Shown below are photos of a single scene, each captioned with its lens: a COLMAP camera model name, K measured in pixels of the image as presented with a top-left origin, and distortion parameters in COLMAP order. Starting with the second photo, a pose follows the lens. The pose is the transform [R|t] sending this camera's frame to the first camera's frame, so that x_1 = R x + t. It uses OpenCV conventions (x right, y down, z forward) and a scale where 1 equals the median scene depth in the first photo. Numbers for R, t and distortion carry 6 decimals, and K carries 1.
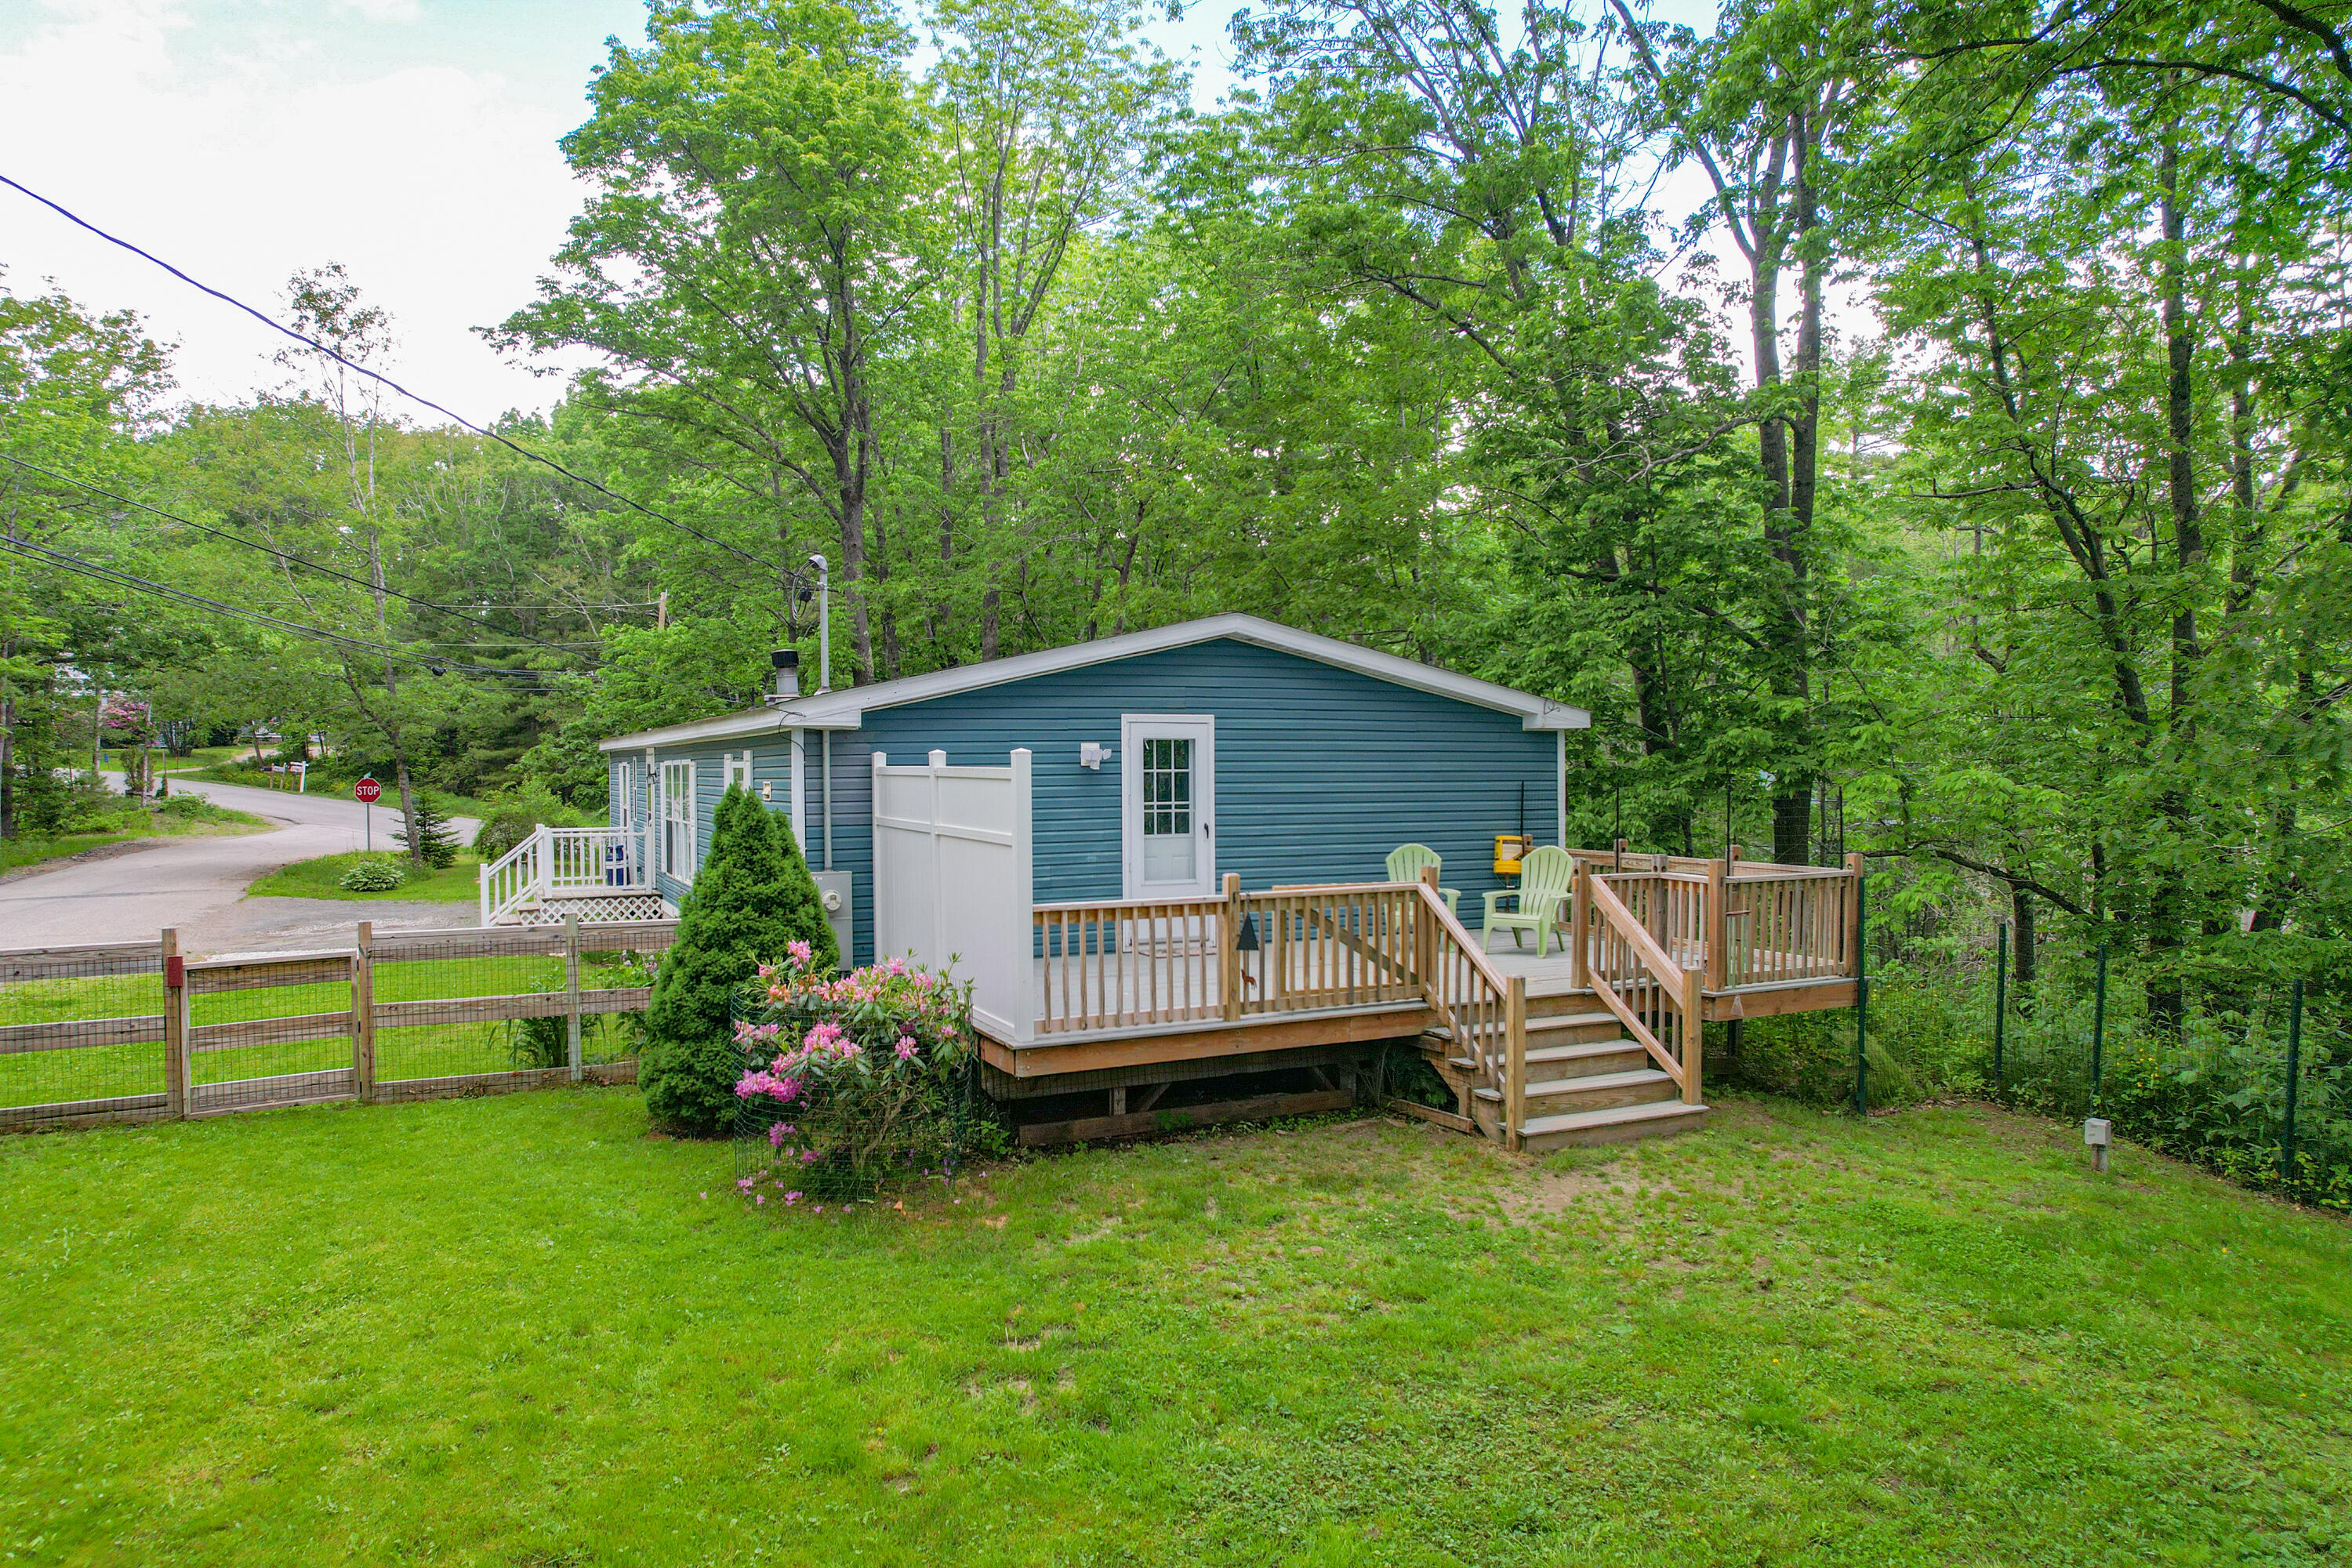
lens RADIAL K [[1505.4, 0, 1155.5], [0, 1505.4, 763.8], [0, 0, 1]] dist [-0.066121, 0.054734]
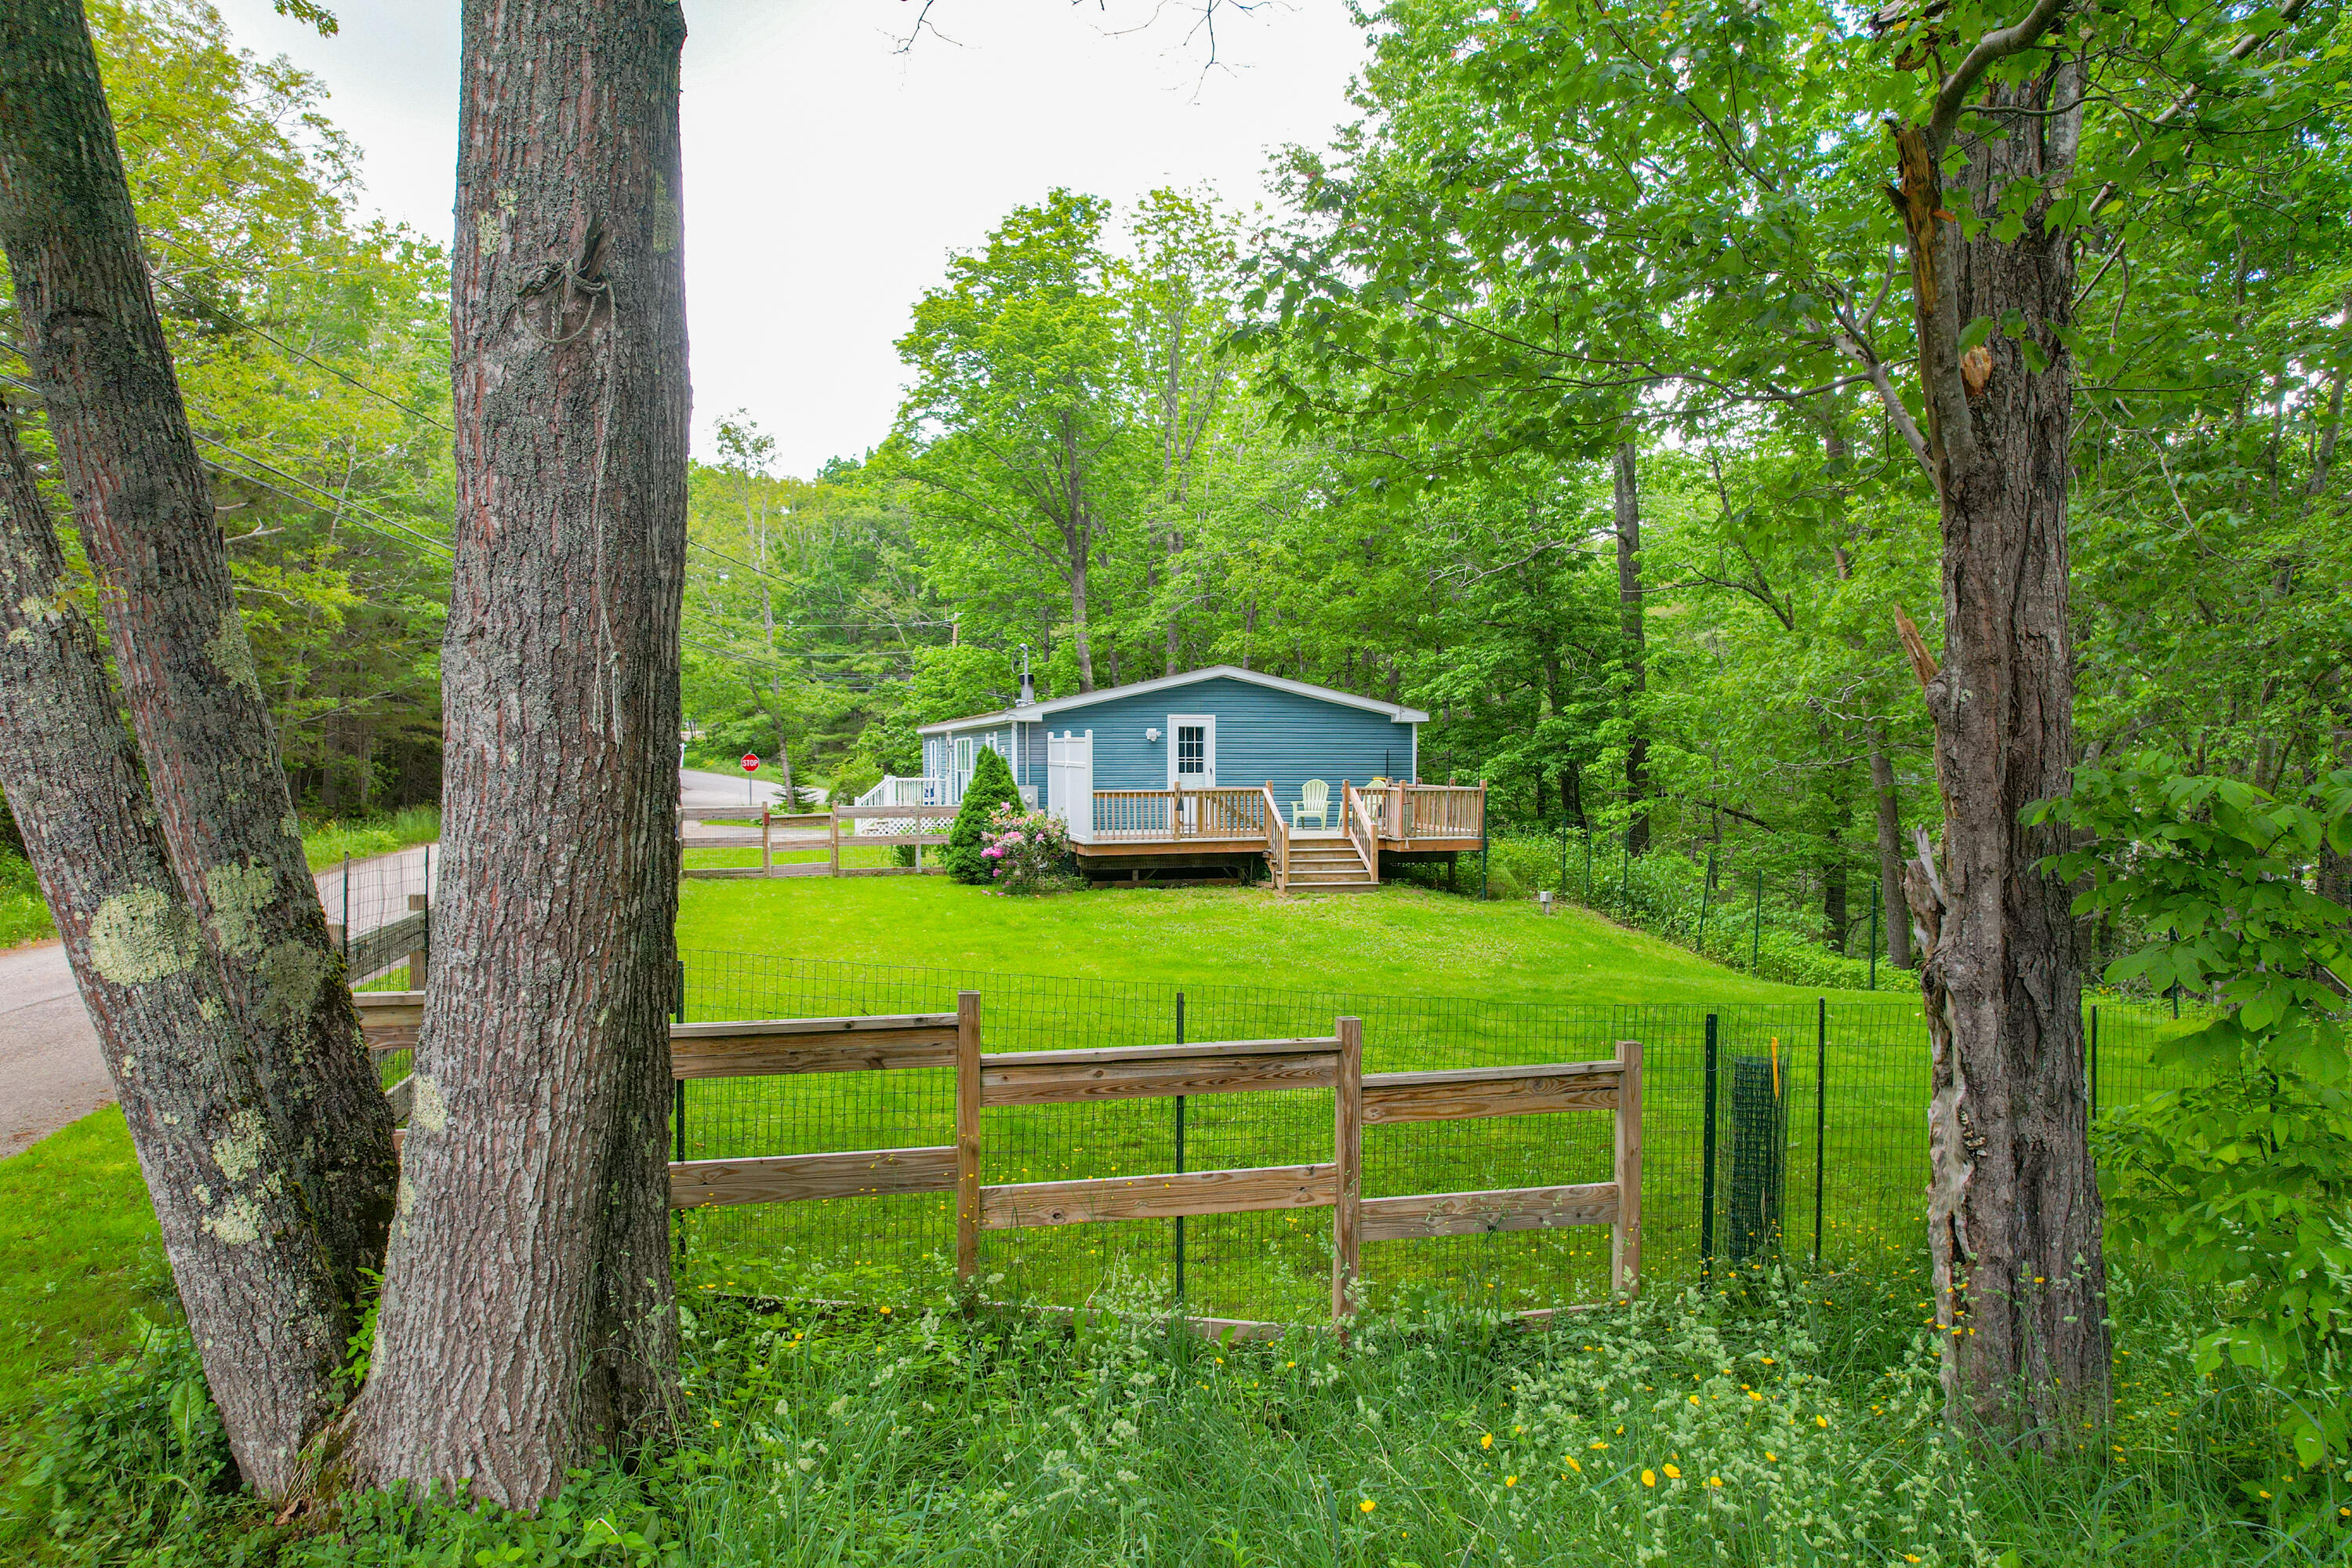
lens RADIAL K [[1505.4, 0, 1178.6], [0, 1505.4, 783.6], [0, 0, 1]] dist [-0.066121, 0.054734]
pose [[0.985429, 0.009498, -0.169824, 0.340446], [-0.006088, 0.999770, 0.020585, 0.019192], [0.169981, -0.019251, 0.985259, -1.035452]]
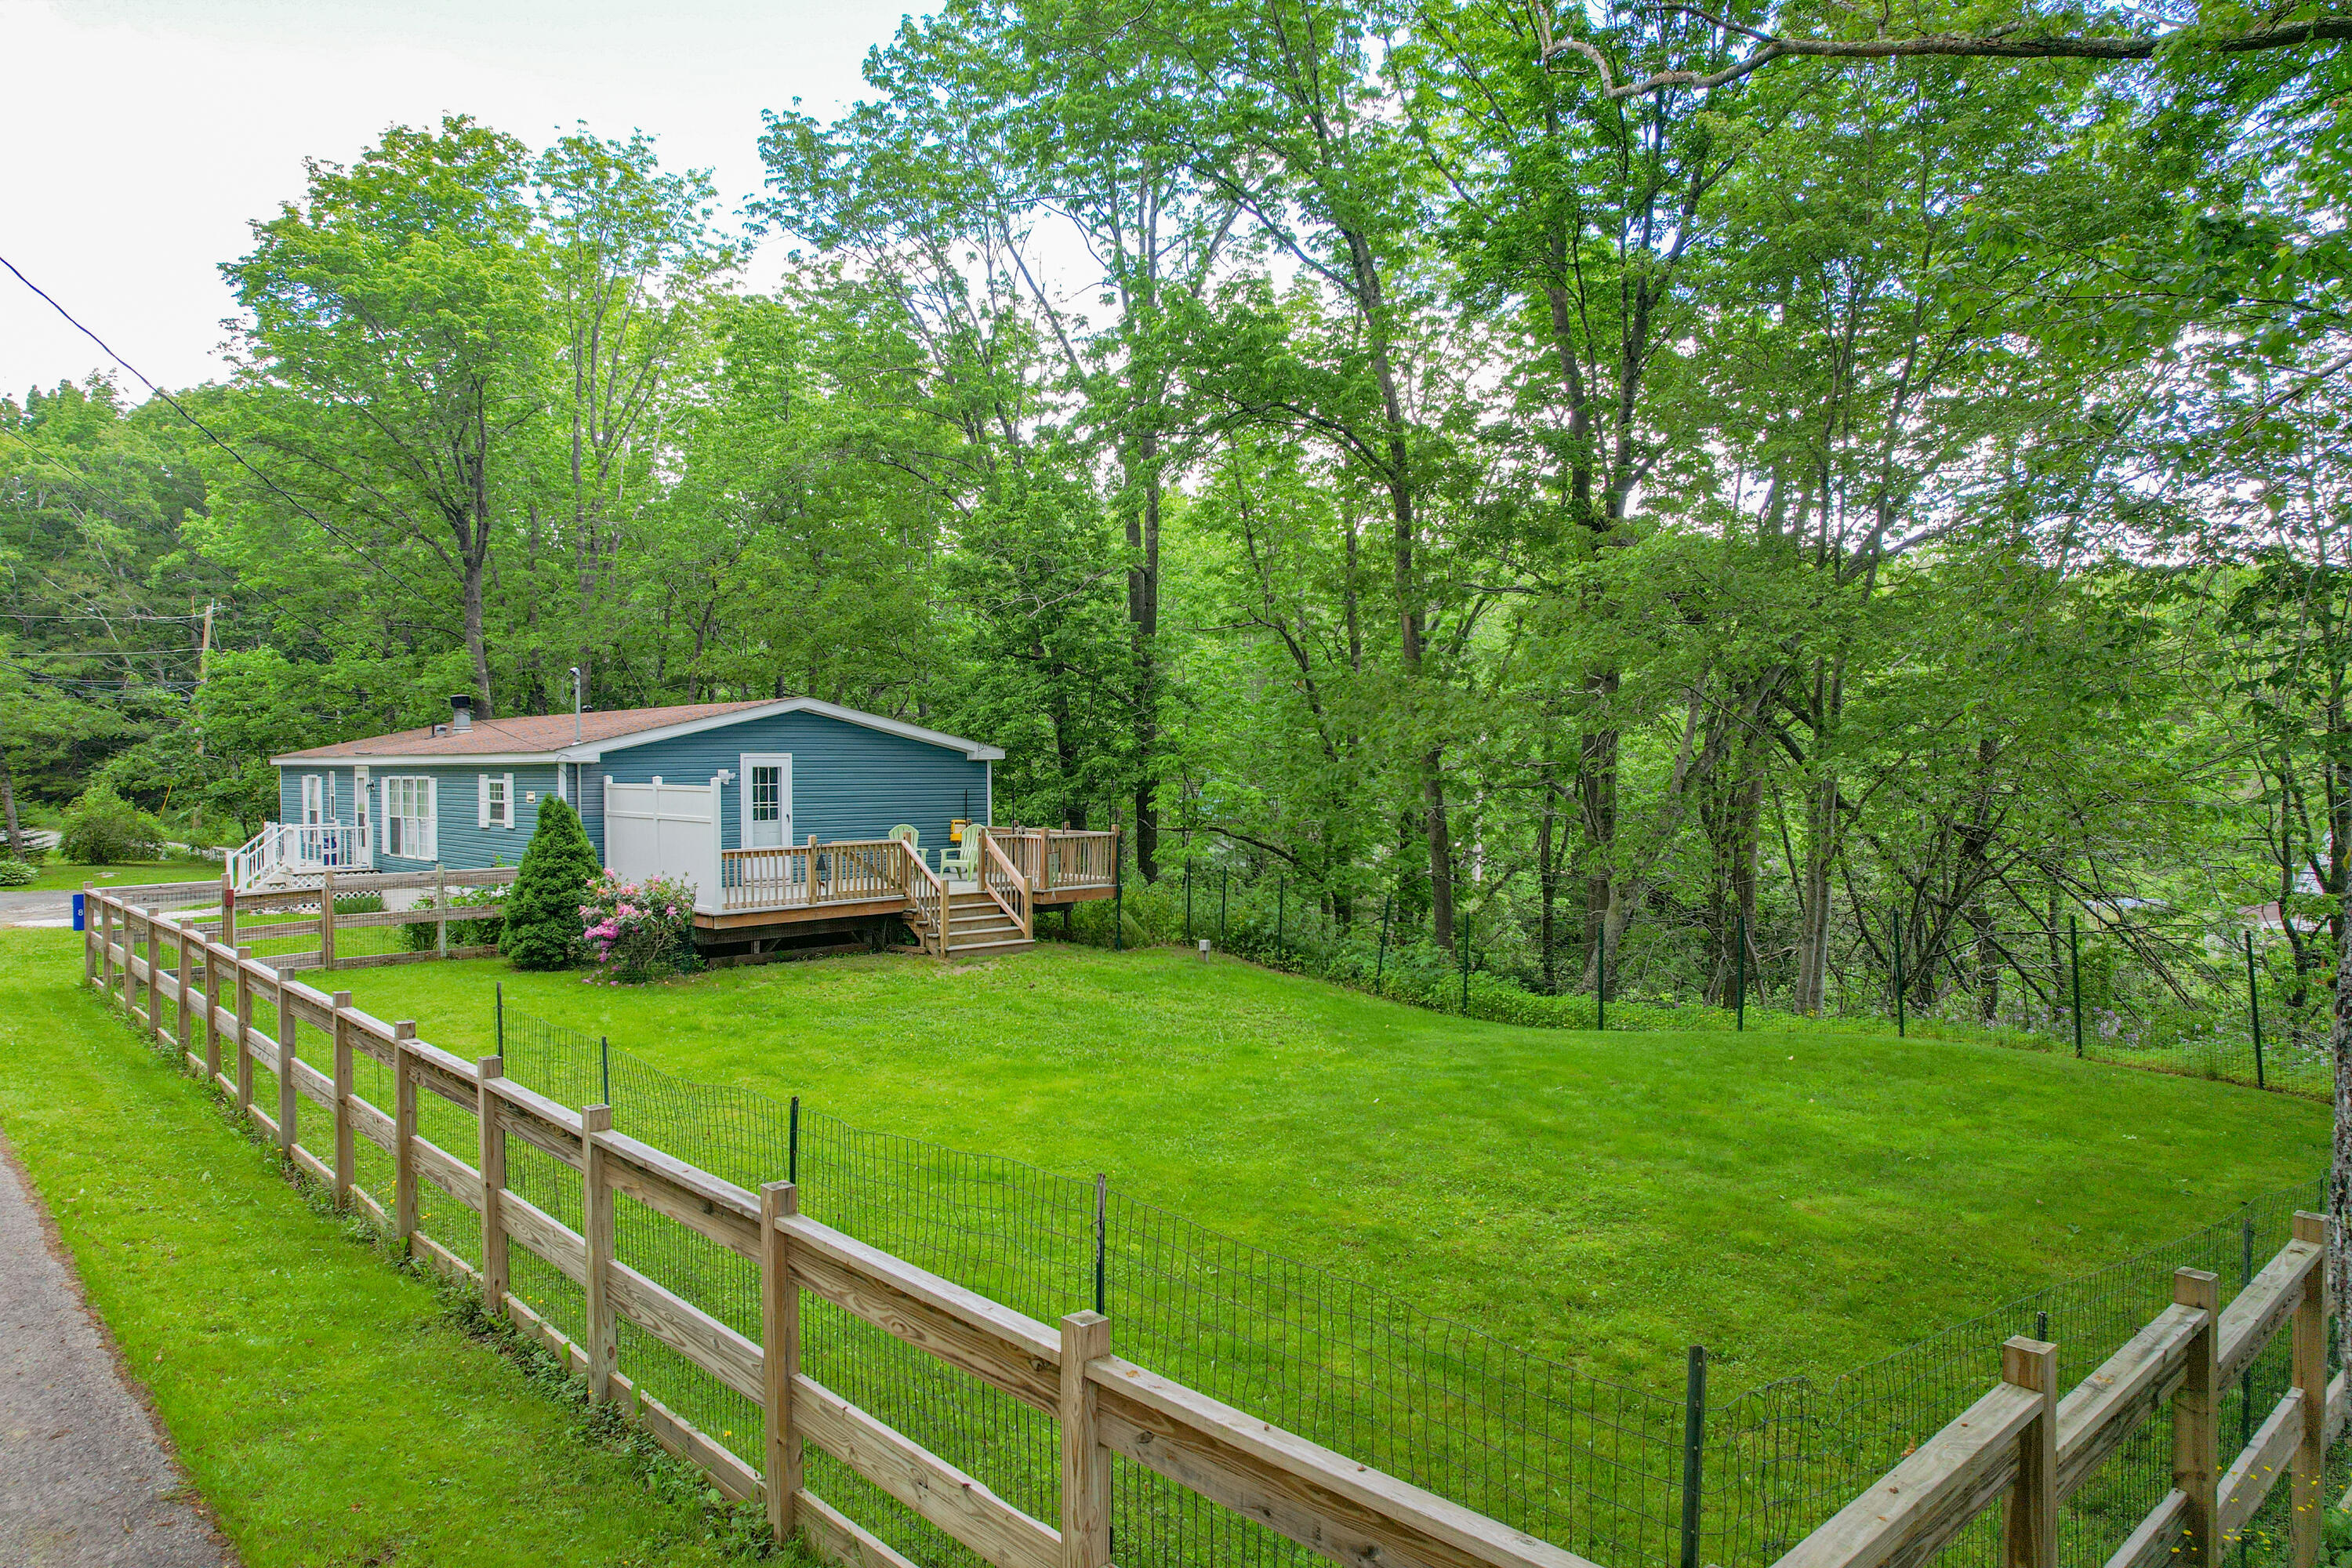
lens RADIAL K [[1505.4, 0, 1154.4], [0, 1505.4, 778.2], [0, 0, 1]] dist [-0.066121, 0.054734]
pose [[0.949979, -0.002333, 0.312306, -0.109092], [-0.000433, 0.999961, 0.008785, -0.018812], [-0.312314, -0.008481, 0.949941, -0.833724]]
